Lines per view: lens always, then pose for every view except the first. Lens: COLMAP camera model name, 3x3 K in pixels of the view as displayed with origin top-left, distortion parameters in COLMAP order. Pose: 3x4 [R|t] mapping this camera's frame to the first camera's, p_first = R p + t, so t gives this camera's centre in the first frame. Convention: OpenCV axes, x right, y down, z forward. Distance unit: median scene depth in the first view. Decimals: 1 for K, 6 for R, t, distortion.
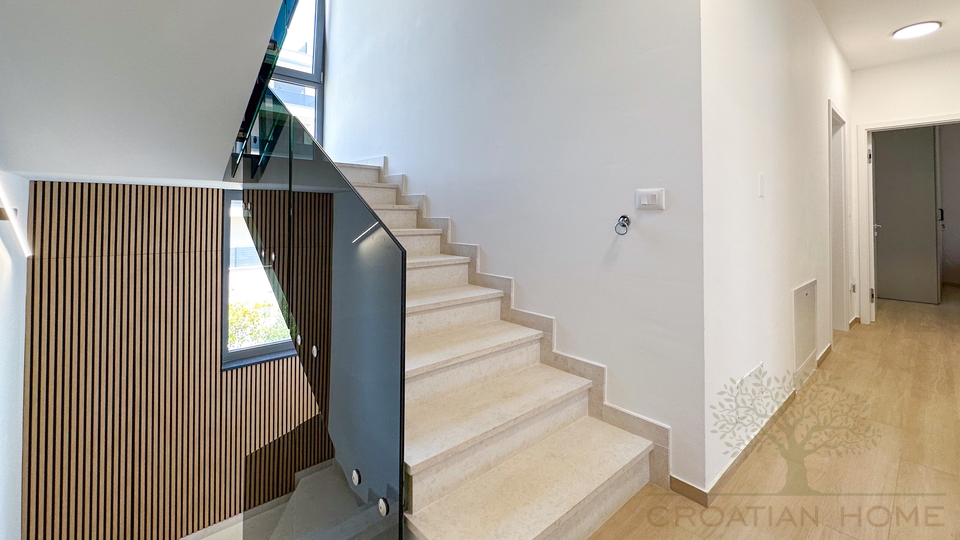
lens RADIAL K [[370.6, 0, 489.4], [0, 370.6, 268.8], [0, 0, 1]] dist [-0.001326, 0.000398]
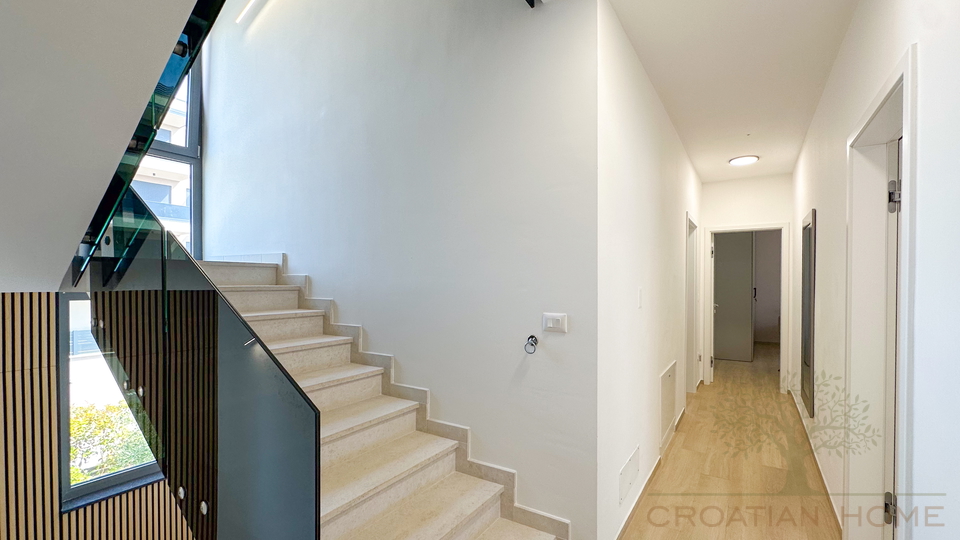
lens RADIAL K [[370.6, 0, 489.4], [0, 370.6, 268.8], [0, 0, 1]] dist [-0.001326, 0.000398]
pose [[0.963505, -0.006472, 0.267610, -0.043768], [-0.001310, 0.999582, 0.028888, -0.323792], [-0.267686, -0.028185, 0.963094, -0.011354]]
